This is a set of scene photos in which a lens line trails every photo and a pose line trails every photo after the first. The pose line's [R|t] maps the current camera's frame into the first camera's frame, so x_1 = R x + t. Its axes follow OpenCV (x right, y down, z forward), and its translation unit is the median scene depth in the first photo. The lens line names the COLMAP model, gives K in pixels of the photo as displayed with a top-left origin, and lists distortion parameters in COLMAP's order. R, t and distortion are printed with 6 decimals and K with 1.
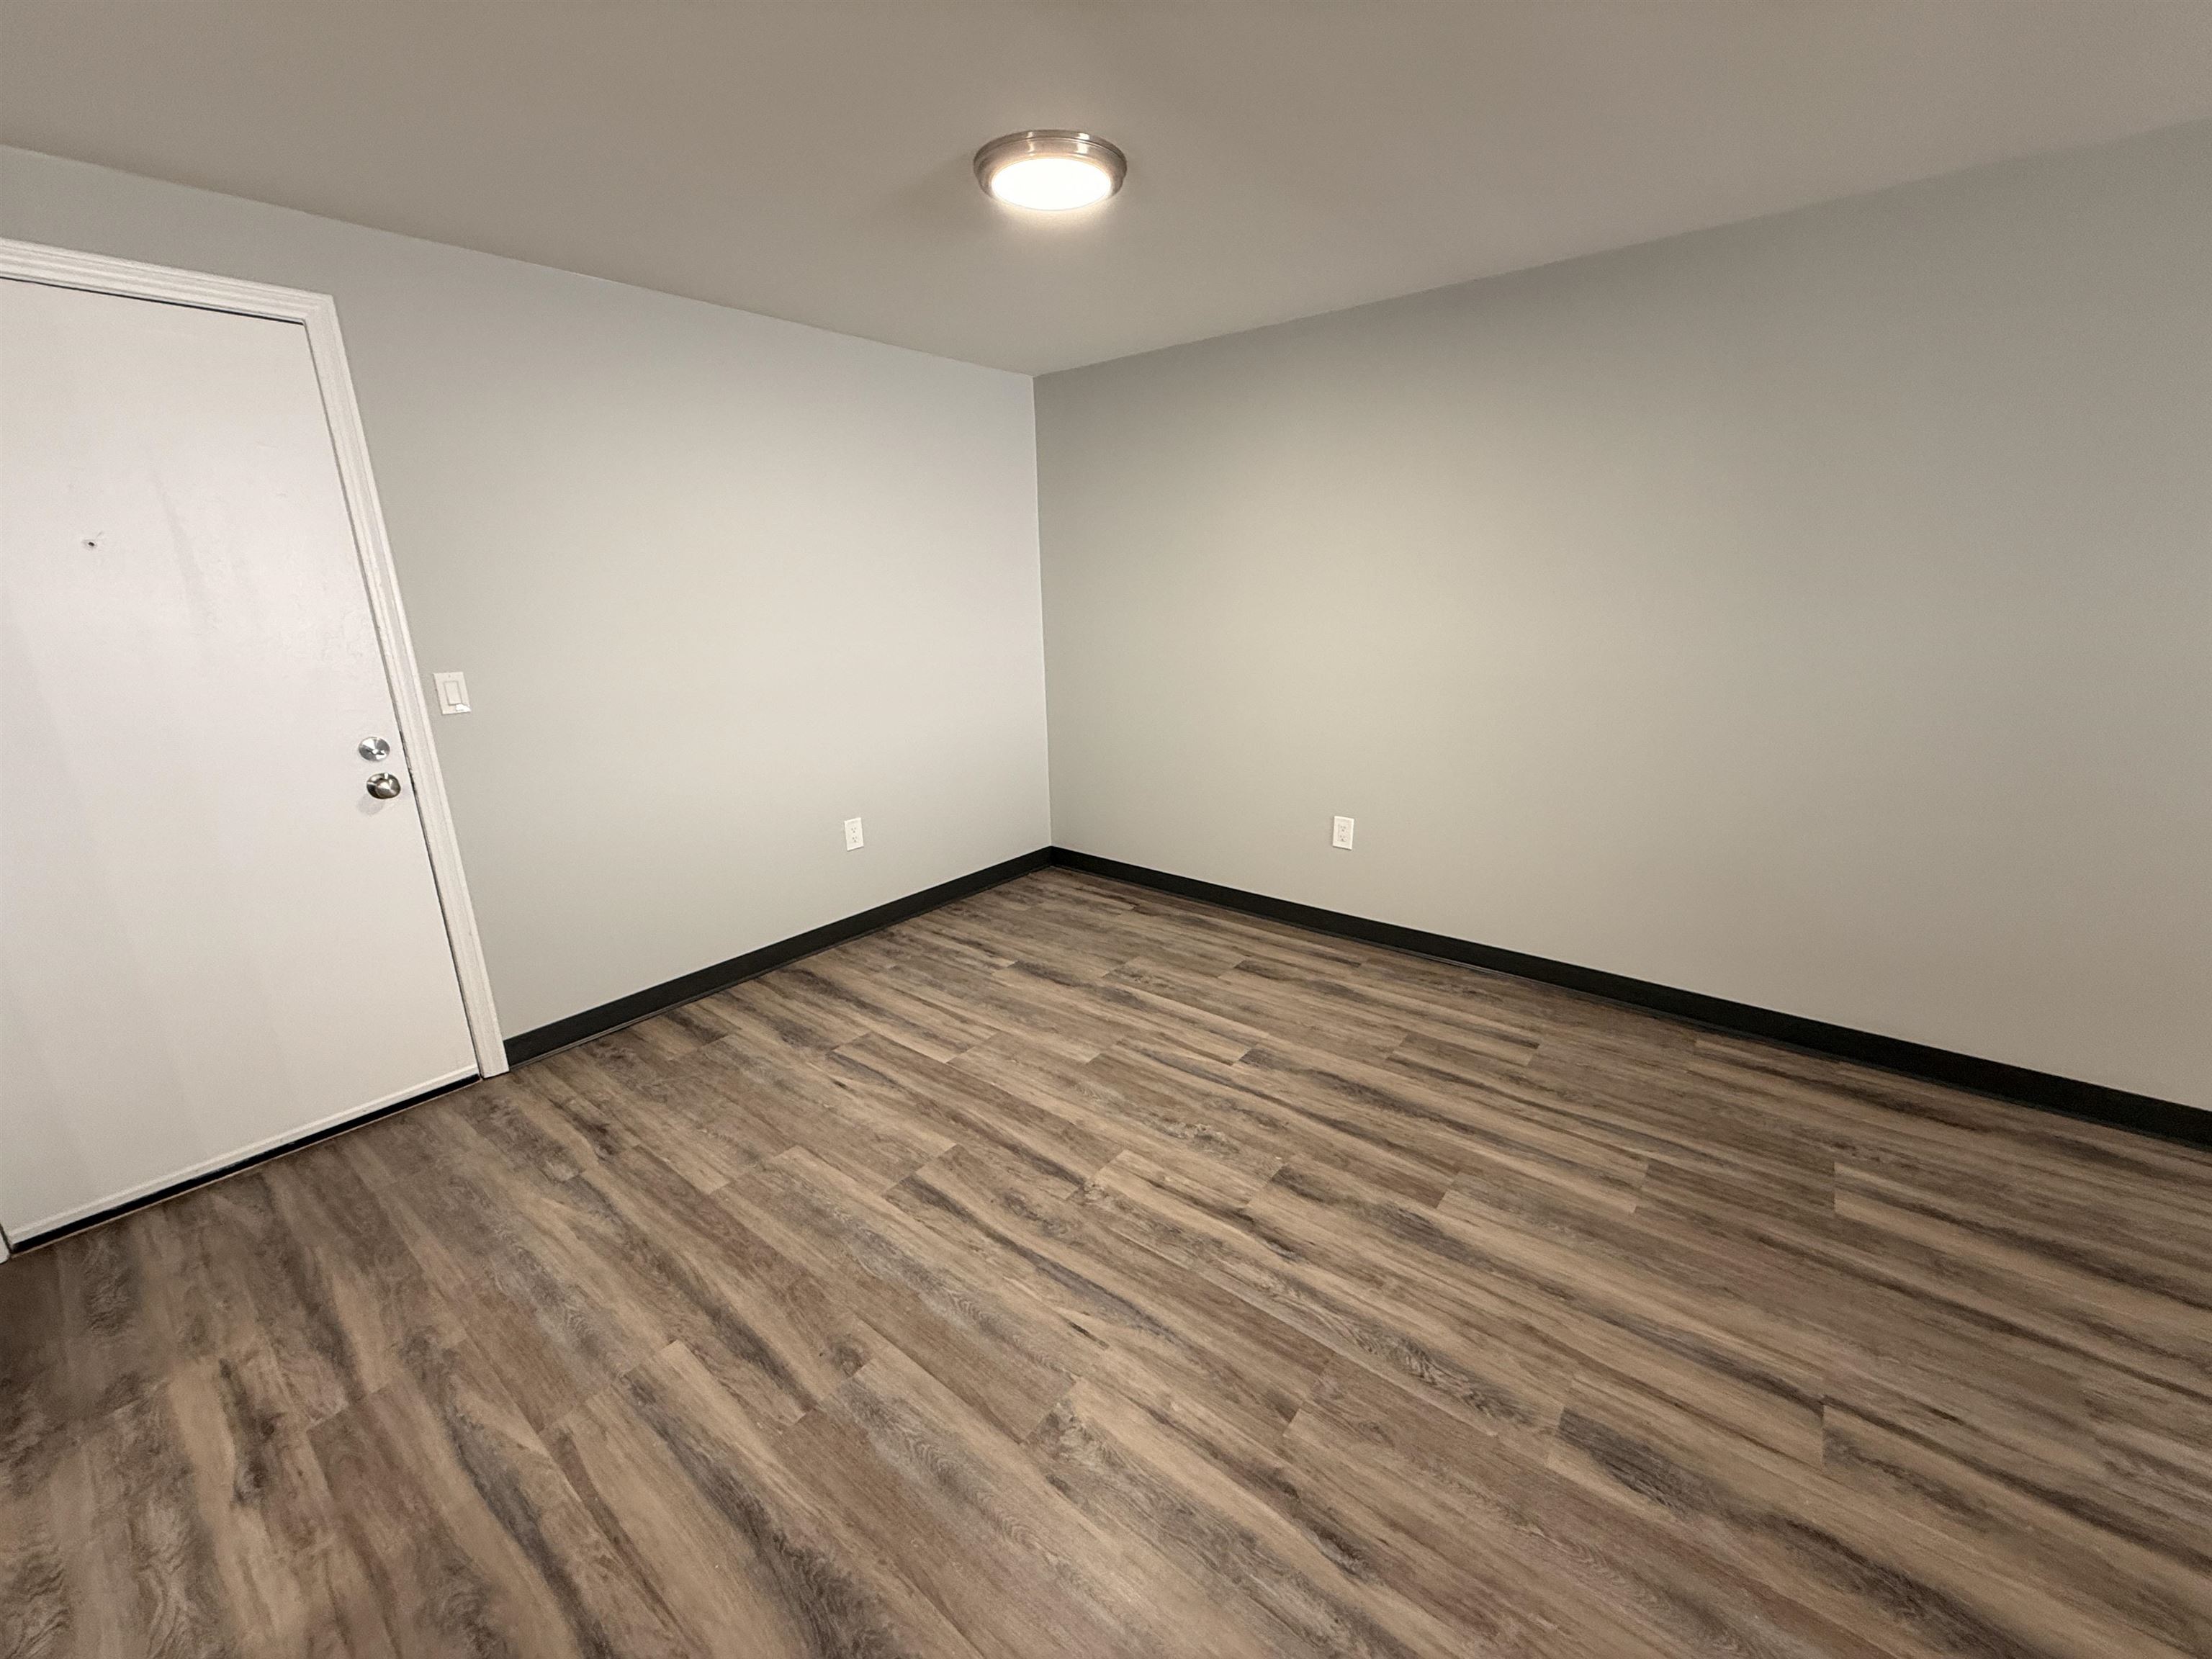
lens RADIAL K [[876.2, 0, 1102.2], [0, 876.2, 828.3], [0, 0, 1]] dist [-0.000508, 0.000200]
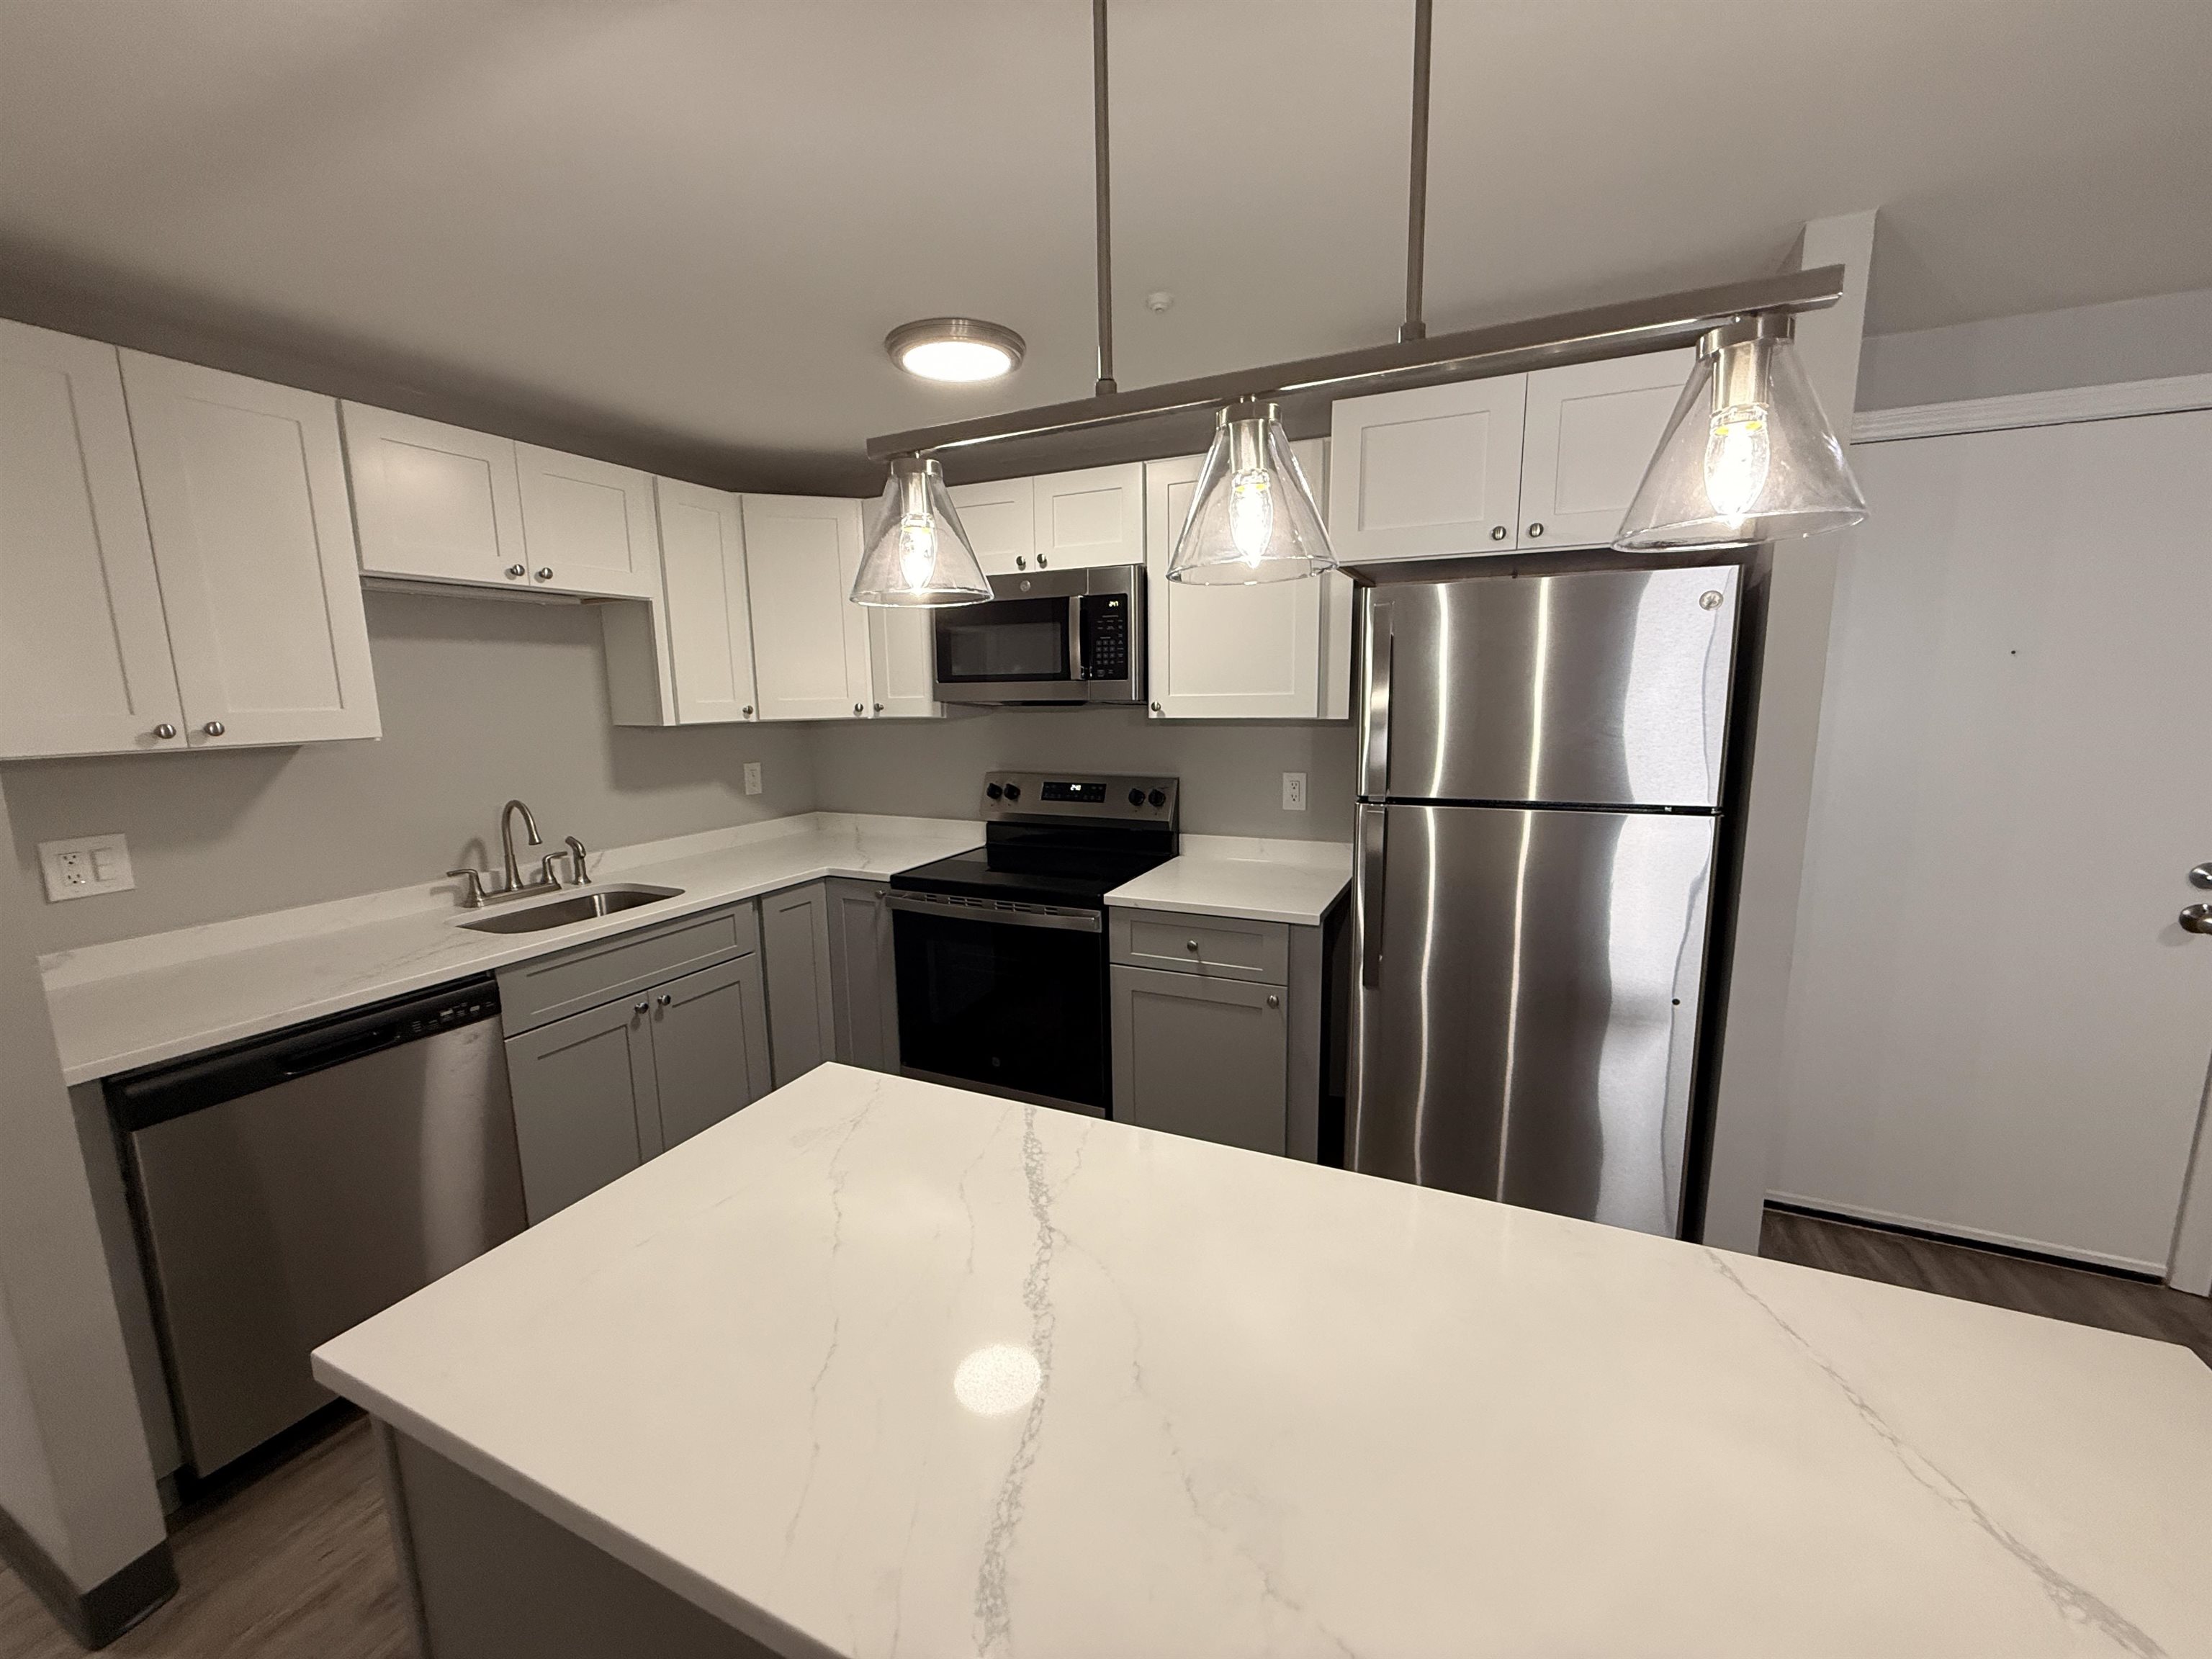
lens RADIAL K [[876.2, 0, 1102.2], [0, 876.2, 828.3], [0, 0, 1]] dist [-0.000508, 0.000200]
pose [[0.243014, 0.175534, -0.954008, -0.341650], [-0.255917, 0.960248, 0.111493, 0.056654], [0.935655, 0.217052, 0.278275, -0.325116]]
